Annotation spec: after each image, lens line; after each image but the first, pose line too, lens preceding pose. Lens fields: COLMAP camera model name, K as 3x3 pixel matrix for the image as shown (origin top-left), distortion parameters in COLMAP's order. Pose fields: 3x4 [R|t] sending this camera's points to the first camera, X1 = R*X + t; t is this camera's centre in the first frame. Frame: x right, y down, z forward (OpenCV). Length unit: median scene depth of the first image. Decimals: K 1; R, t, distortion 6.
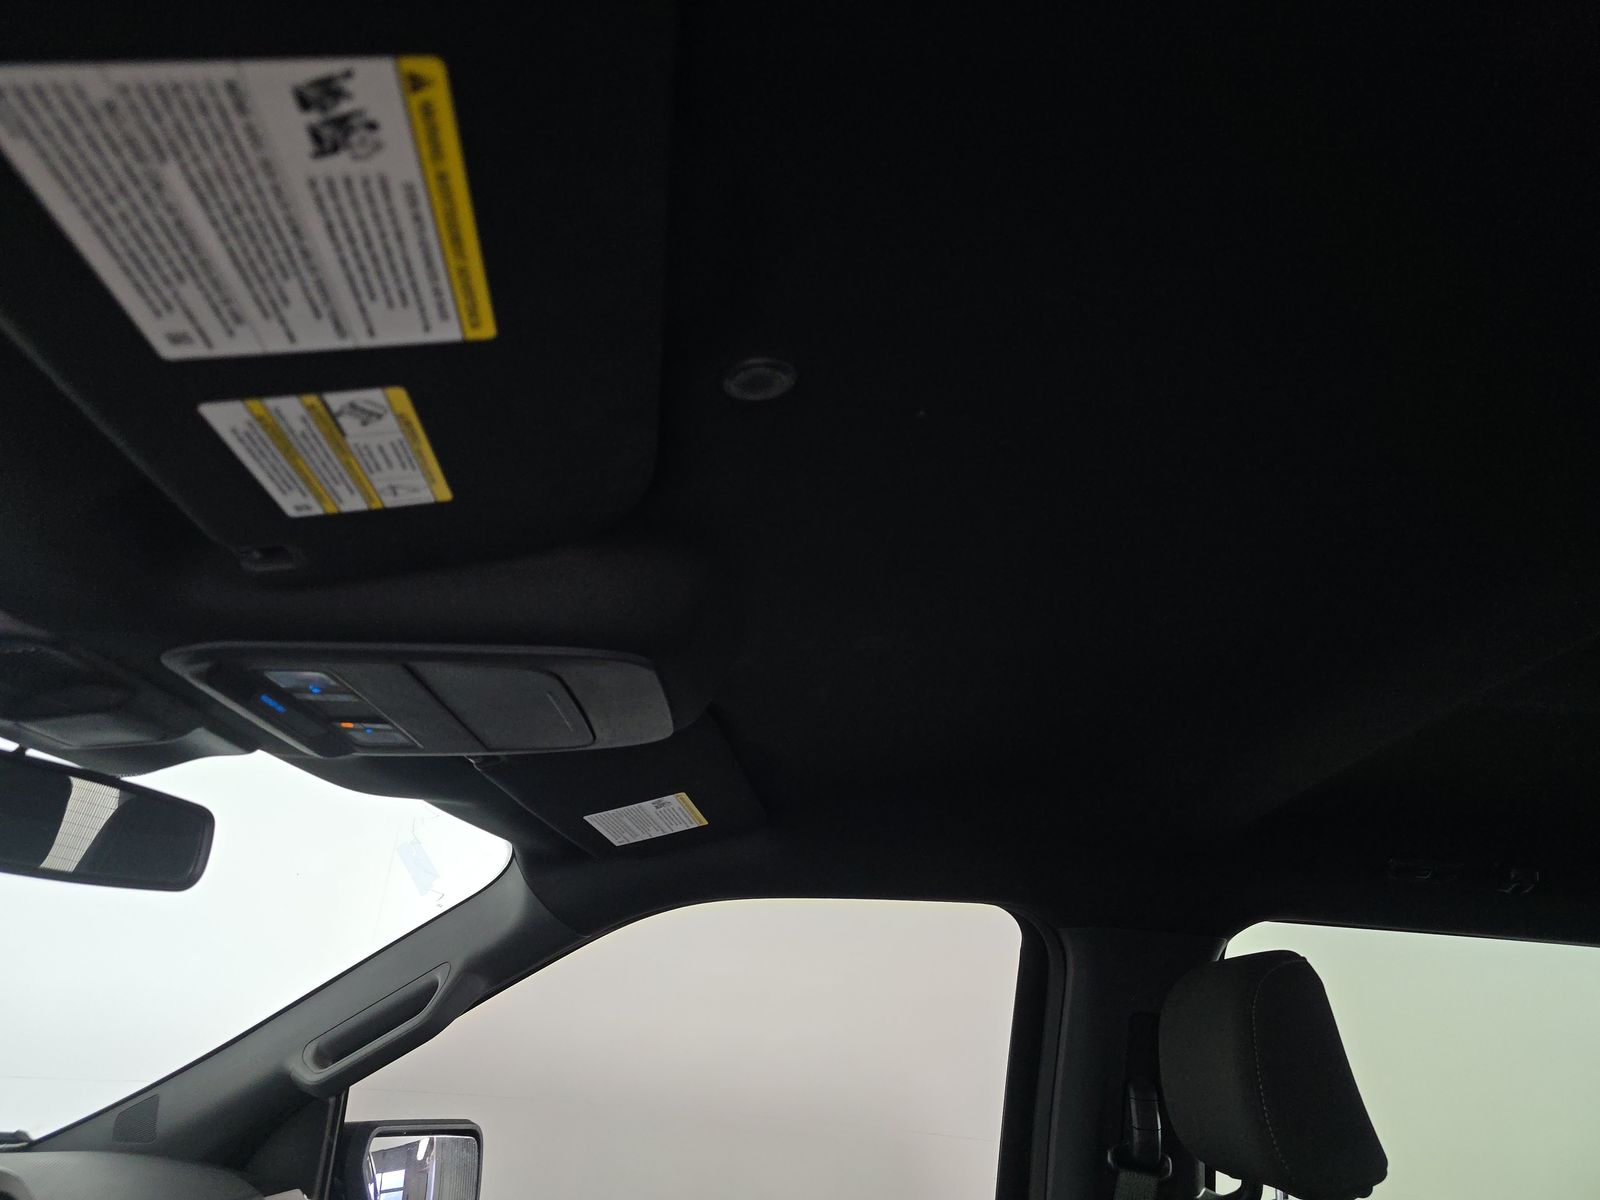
lens RADIAL K [[1073.9, 0, 799.9], [0, 1073.9, 599.2], [0, 0, 1]] dist [0.024688, -0.010002]
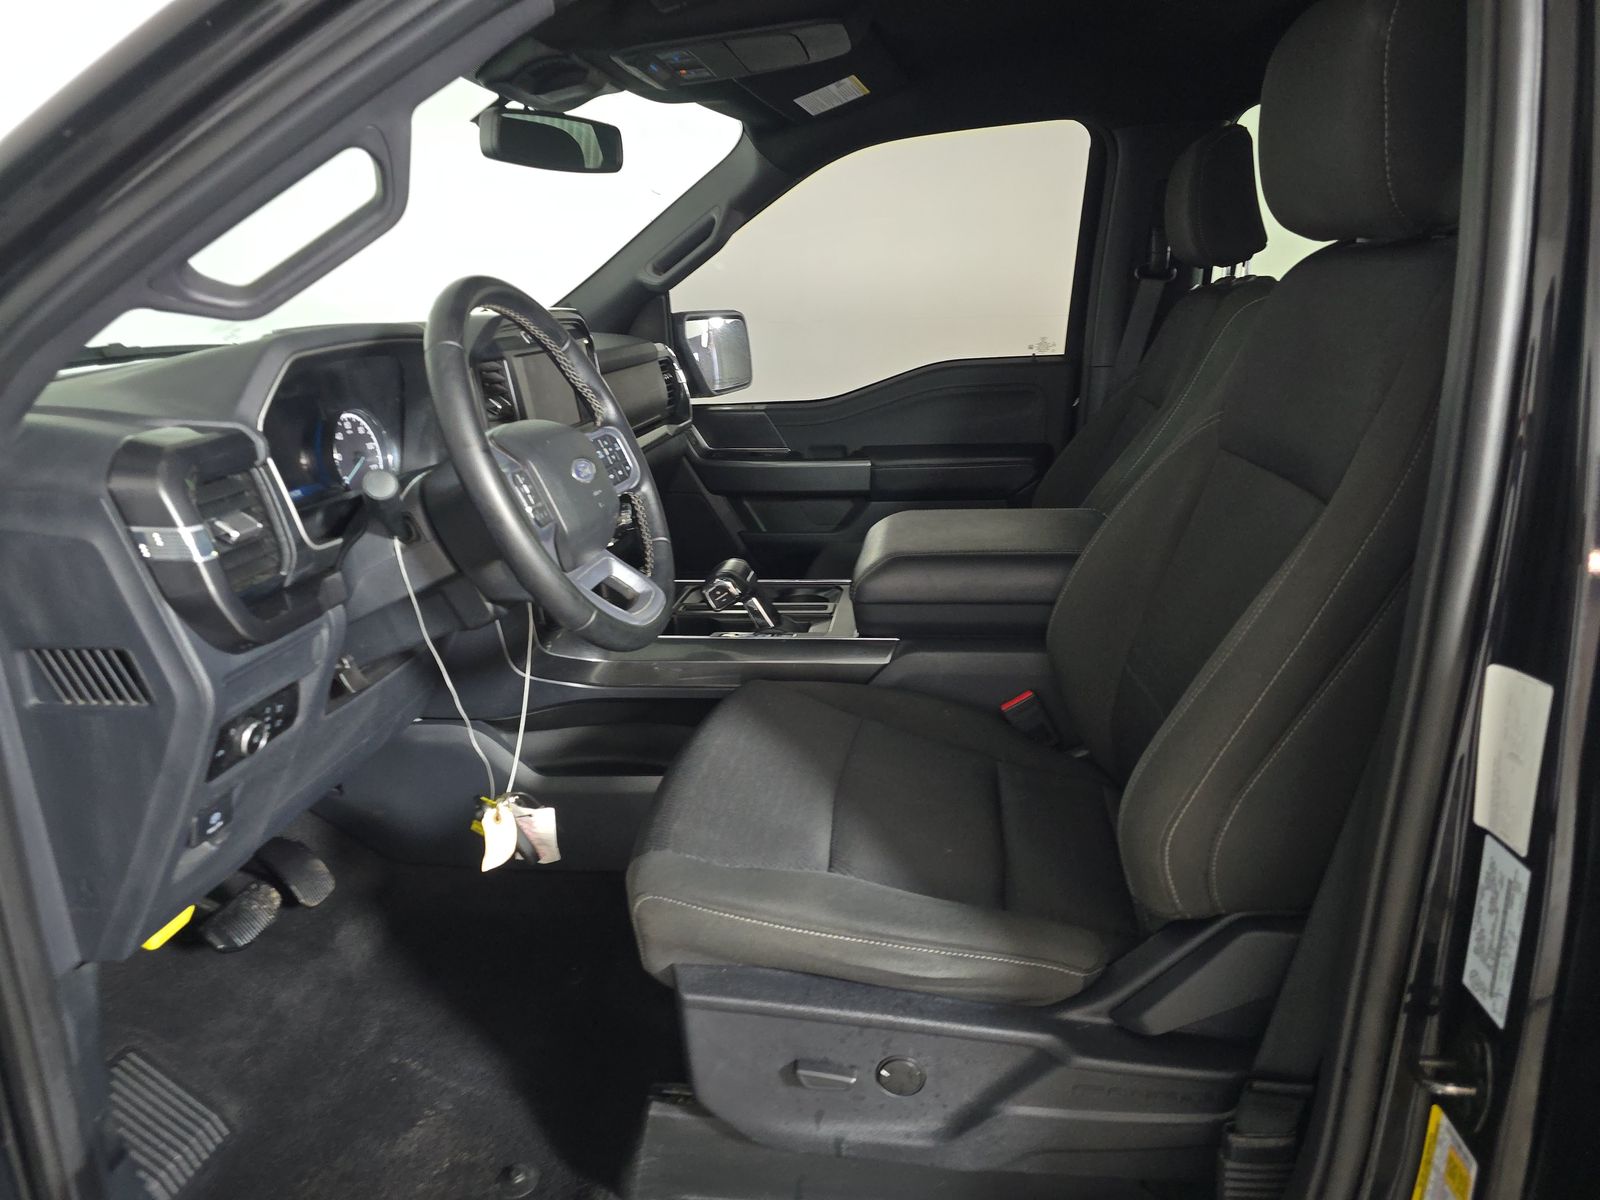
lens RADIAL K [[1073.9, 0, 800.2], [0, 1073.9, 599.4], [0, 0, 1]] dist [0.024688, -0.010002]
pose [[0.983336, -0.060340, -0.171490, 0.035887], [0.153802, 0.779057, 0.607795, -0.170905], [0.096926, -0.624042, 0.775356, -0.628296]]
